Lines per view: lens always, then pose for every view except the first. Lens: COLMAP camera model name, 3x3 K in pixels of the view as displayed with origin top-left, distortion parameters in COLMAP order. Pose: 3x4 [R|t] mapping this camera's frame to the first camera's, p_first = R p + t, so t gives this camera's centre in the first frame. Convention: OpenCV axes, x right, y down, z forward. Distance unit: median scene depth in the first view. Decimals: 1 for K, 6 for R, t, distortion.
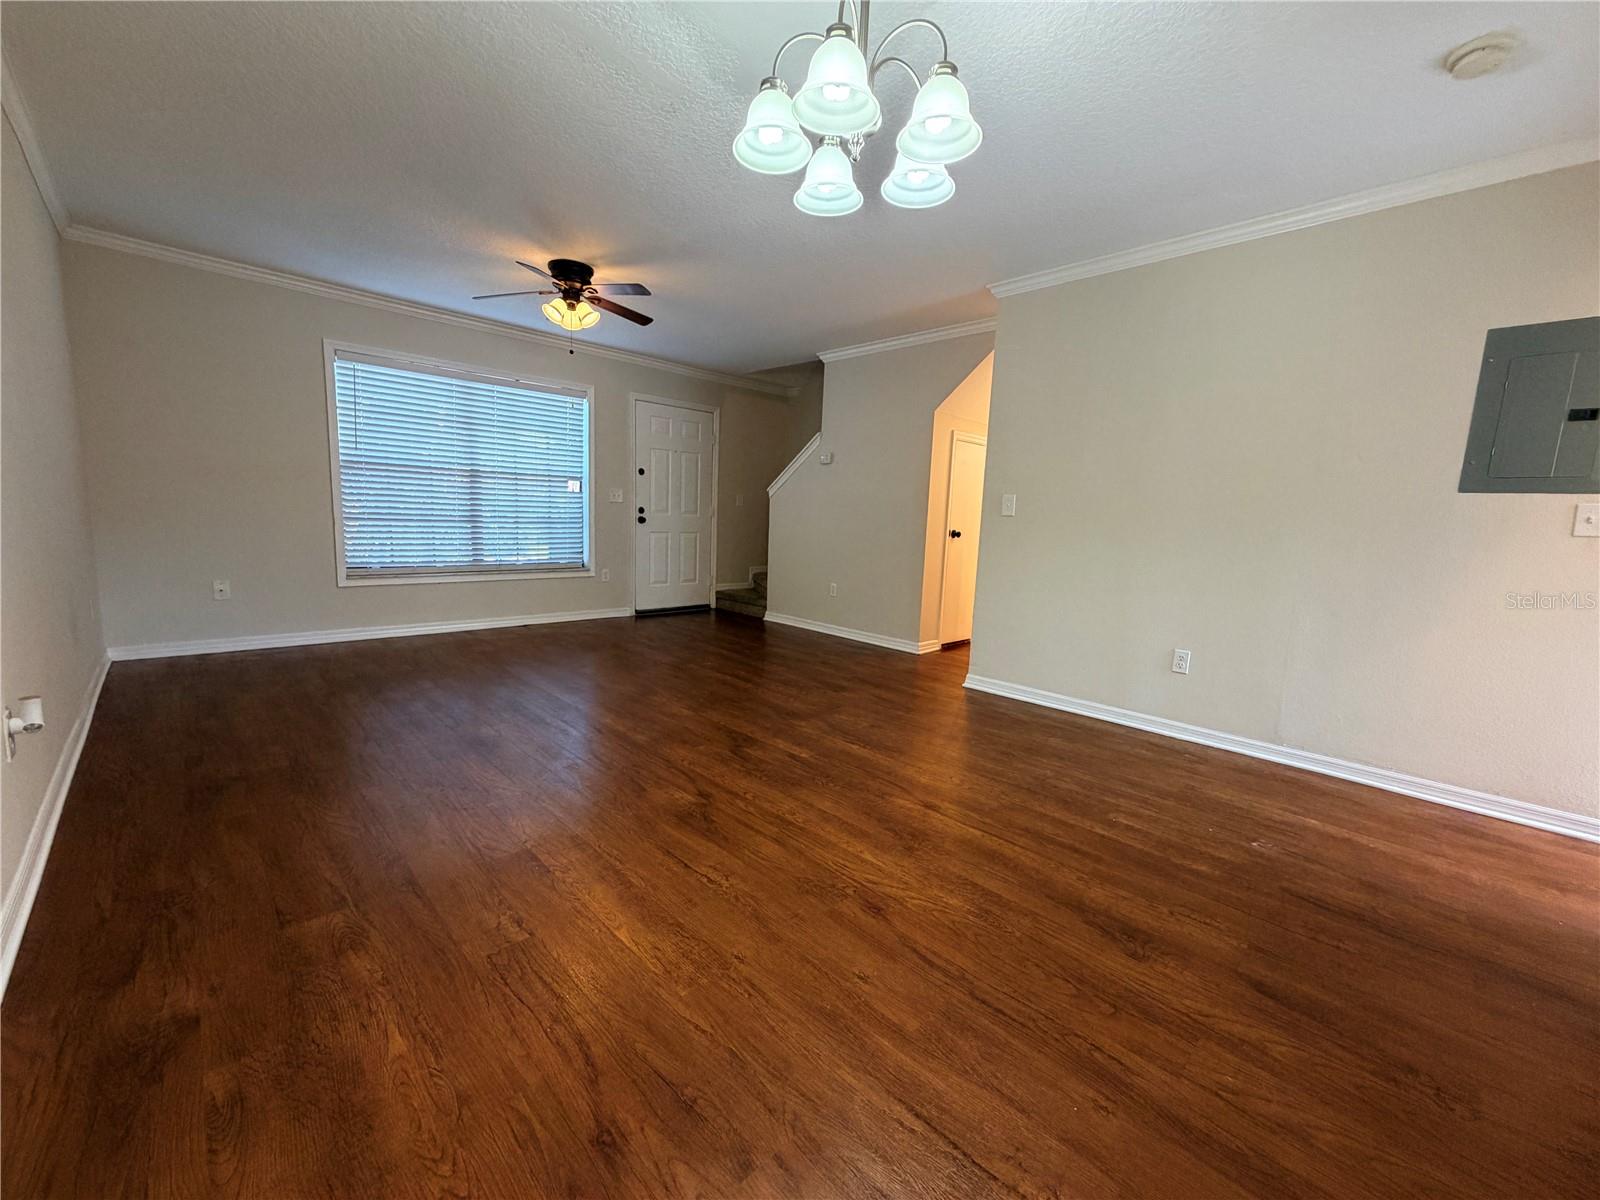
lens RADIAL K [[638.4, 0, 794.9], [0, 638.4, 603.5], [0, 0, 1]] dist [-0.001681, -0.000137]
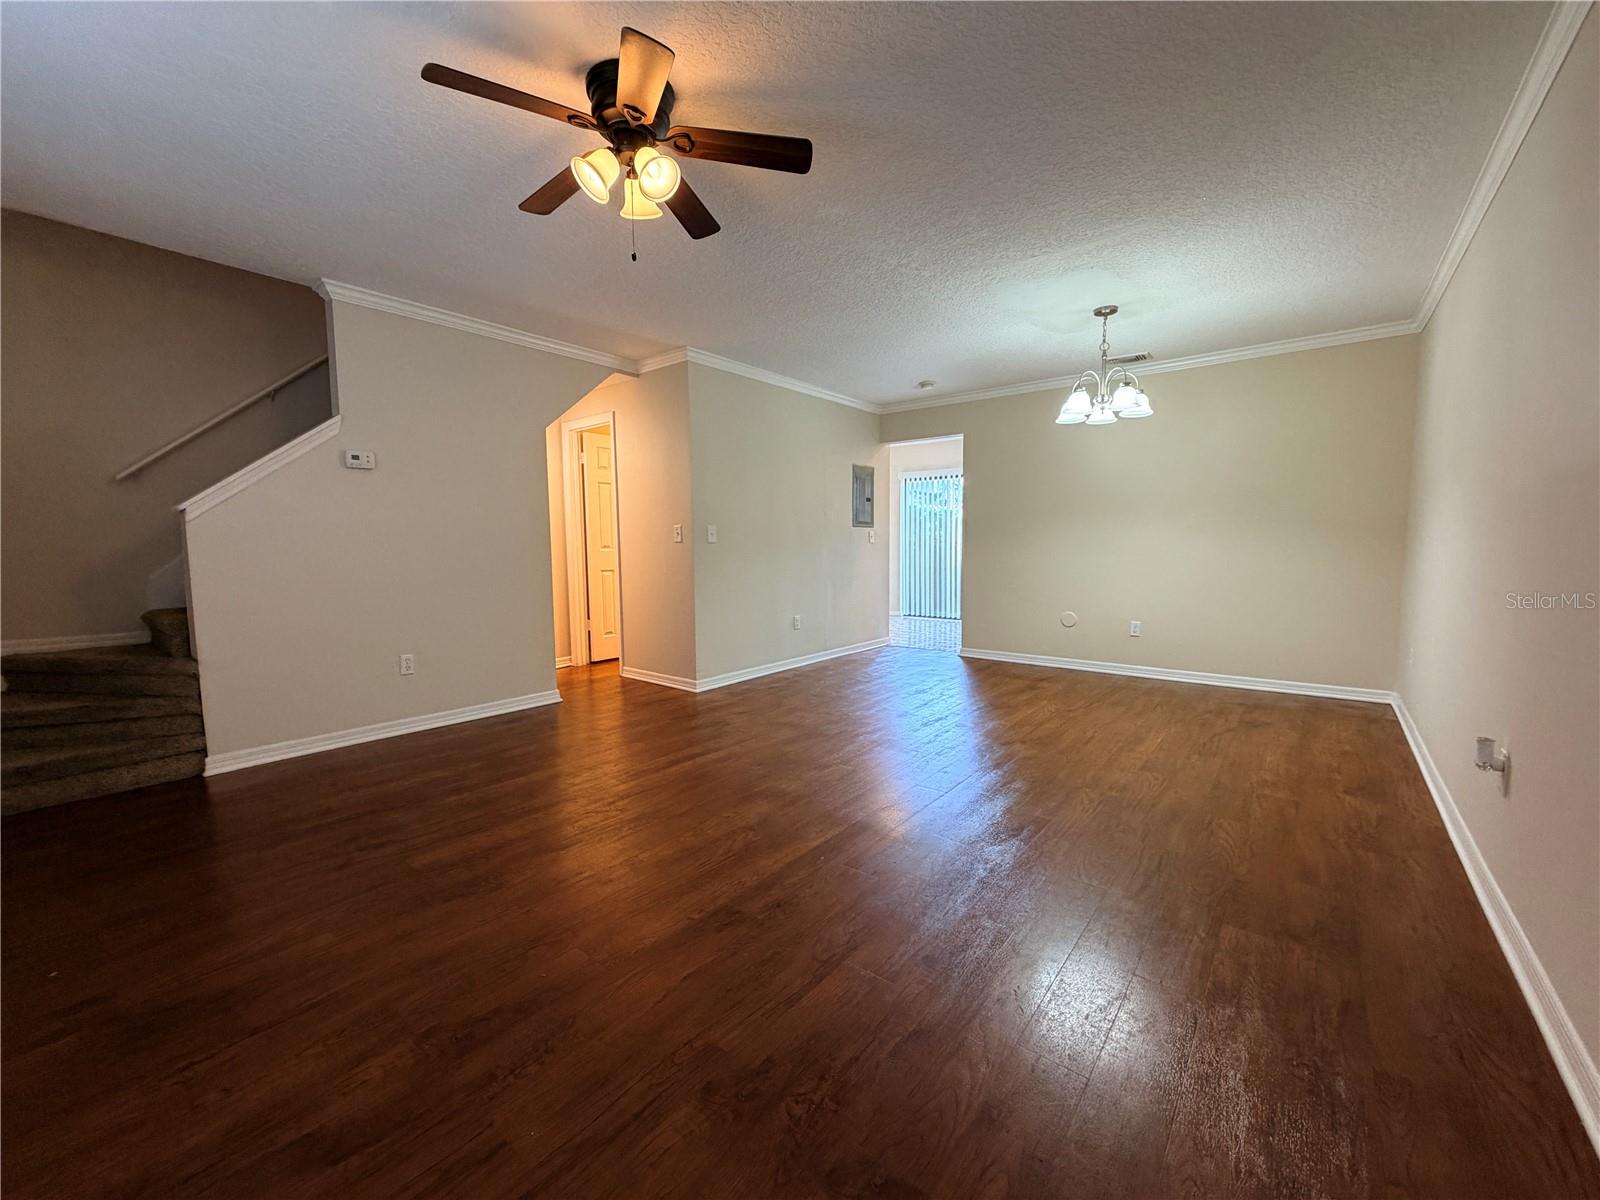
lens RADIAL K [[638.4, 0, 794.9], [0, 638.4, 603.5], [0, 0, 1]] dist [-0.001681, -0.000137]
pose [[-0.119431, -0.133508, 0.983825, -0.903079], [0.138983, 0.978913, 0.149713, -0.181723], [-0.983067, 0.154615, -0.098357, 0.965523]]
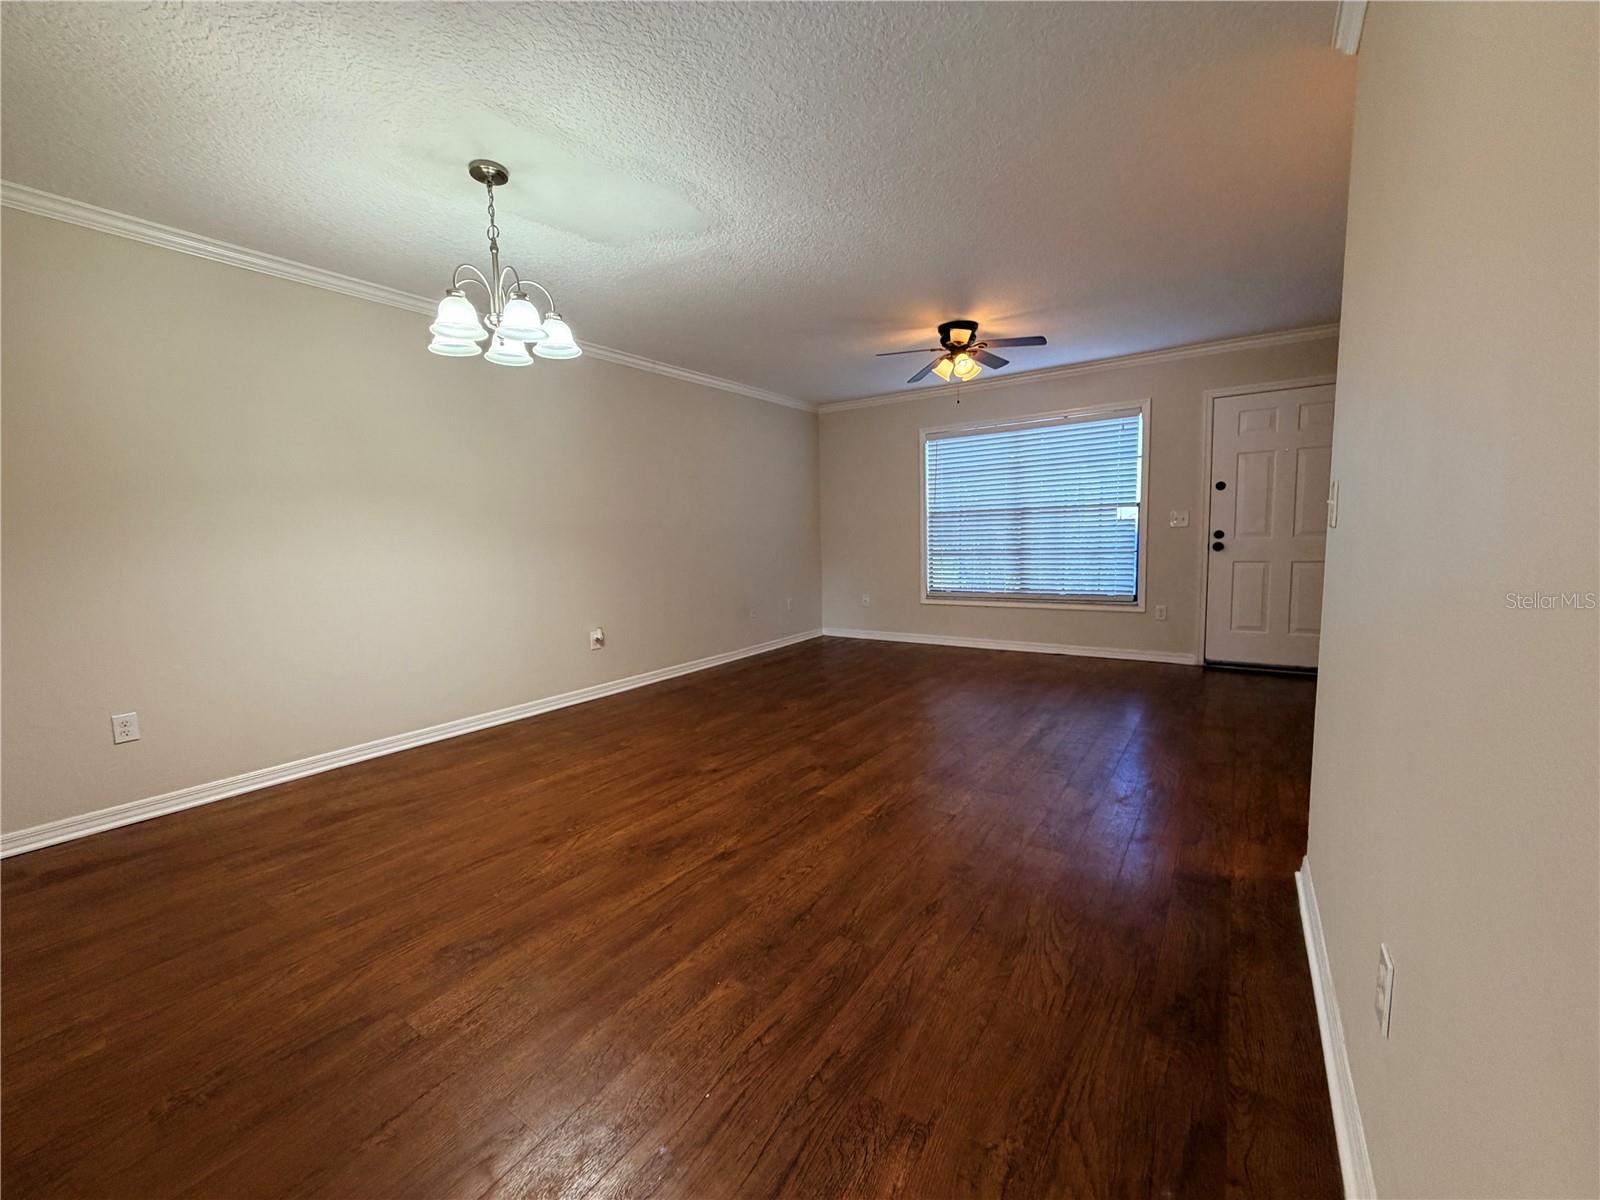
lens RADIAL K [[638.4, 0, 794.9], [0, 638.4, 603.5], [0, 0, 1]] dist [-0.001681, -0.000137]
pose [[0.190789, 0.056918, -0.979980, 0.692466], [-0.099554, 0.994292, 0.038367, -0.061624], [0.976570, 0.090241, 0.195367, 0.538505]]
